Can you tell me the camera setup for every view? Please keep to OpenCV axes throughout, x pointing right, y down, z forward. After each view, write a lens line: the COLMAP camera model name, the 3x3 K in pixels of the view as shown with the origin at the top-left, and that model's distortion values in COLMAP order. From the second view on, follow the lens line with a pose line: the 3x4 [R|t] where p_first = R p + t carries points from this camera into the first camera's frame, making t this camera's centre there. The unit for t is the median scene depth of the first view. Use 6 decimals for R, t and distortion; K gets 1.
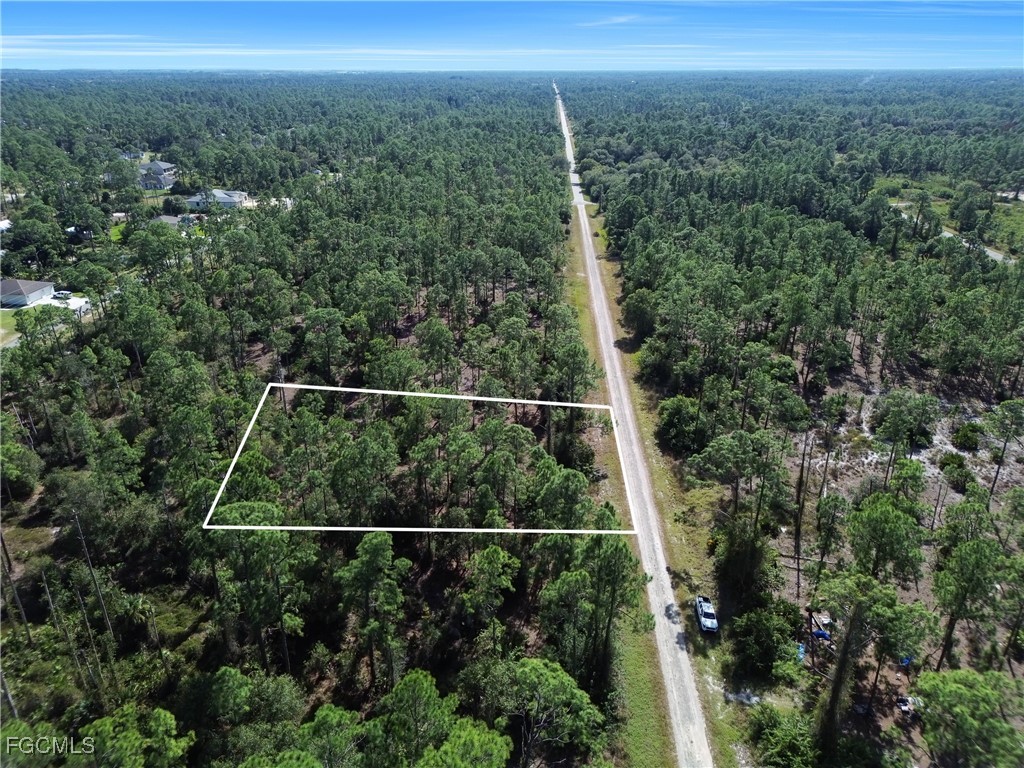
lens RADIAL K [[718.3, 0, 510.0], [0, 718.3, 385.0], [0, 0, 1]] dist [0.044164, -0.038012]
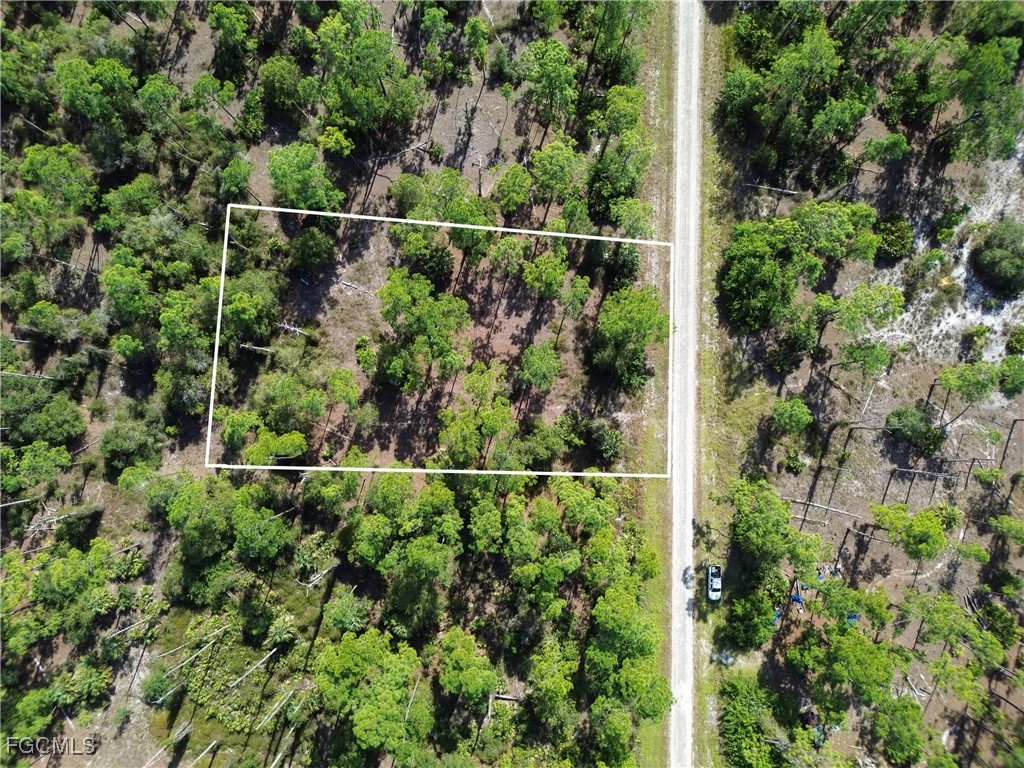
lens RADIAL K [[718.3, 0, 513.8], [0, 718.3, 384.4], [0, 0, 1]] dist [0.044164, -0.038012]
pose [[0.999403, -0.034080, -0.005636, -0.065589], [0.019967, 0.436804, 0.899335, -0.993078], [-0.028188, -0.898911, 0.437224, 0.757672]]
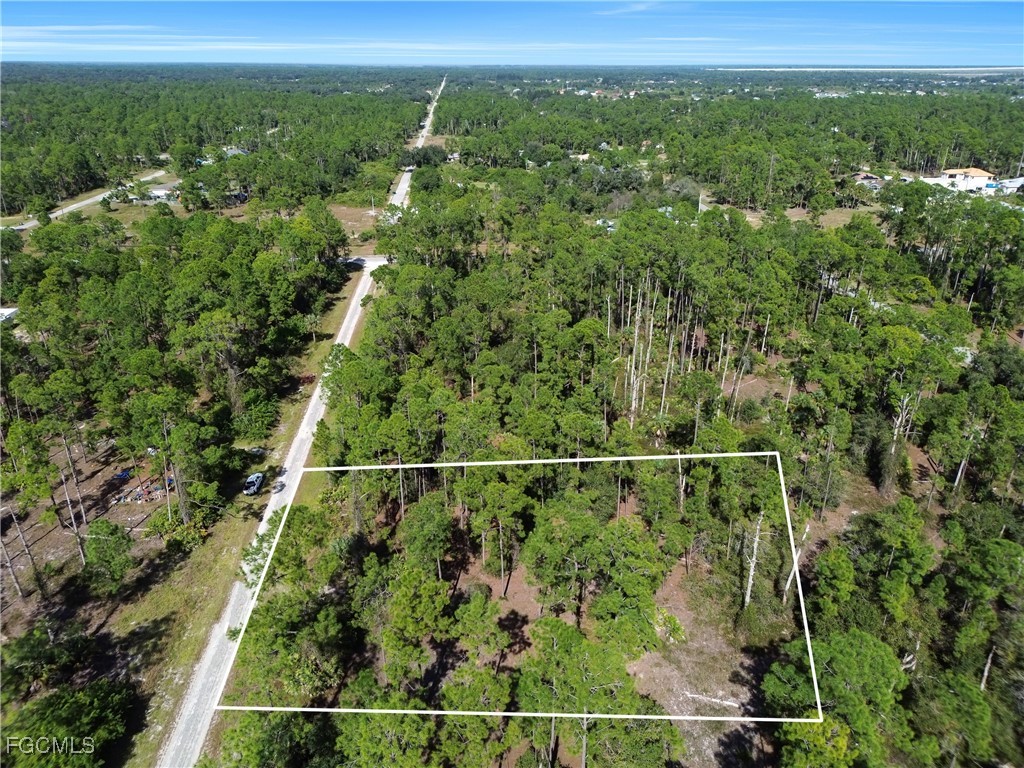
lens RADIAL K [[718.3, 0, 517.2], [0, 718.3, 382.1], [0, 0, 1]] dist [0.044164, -0.038012]
pose [[-0.990335, 0.043209, -0.131794, -0.028921], [-0.068743, 0.672388, 0.736999, -0.765960], [0.120462, 0.738936, -0.662920, 1.751964]]
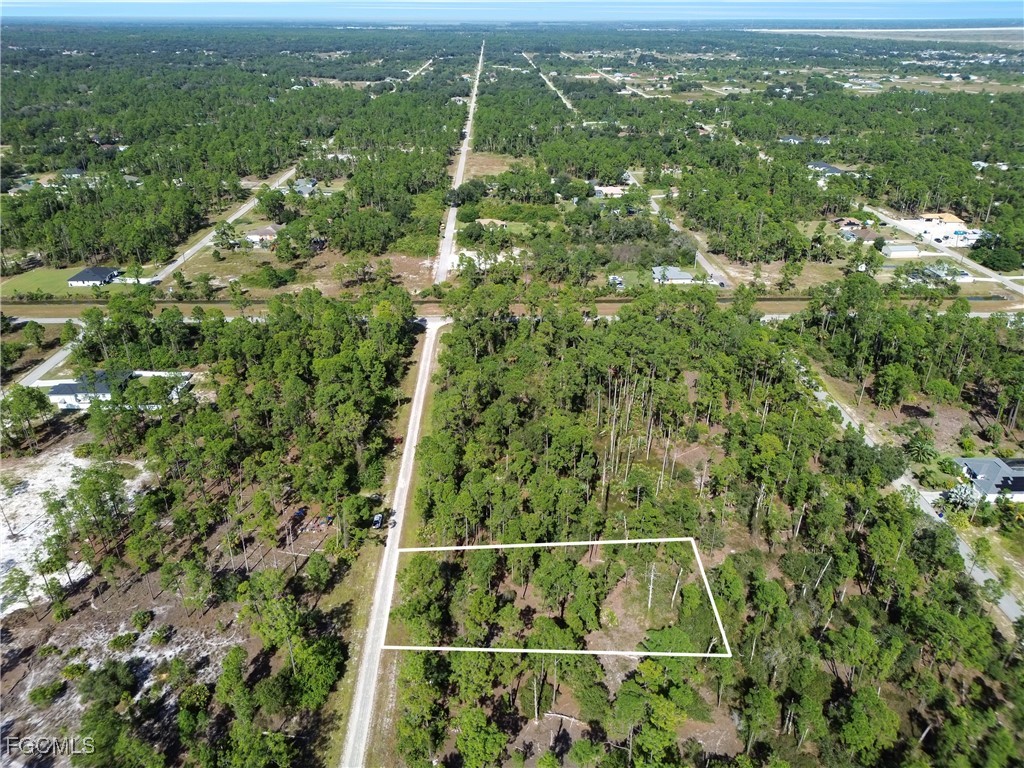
lens RADIAL K [[718.3, 0, 509.8], [0, 718.3, 383.0], [0, 0, 1]] dist [0.044164, -0.038012]
pose [[-0.996709, 0.034339, -0.073434, 0.022382], [-0.035462, 0.629893, 0.775872, -1.608165], [0.072898, 0.775922, -0.626603, 2.036160]]
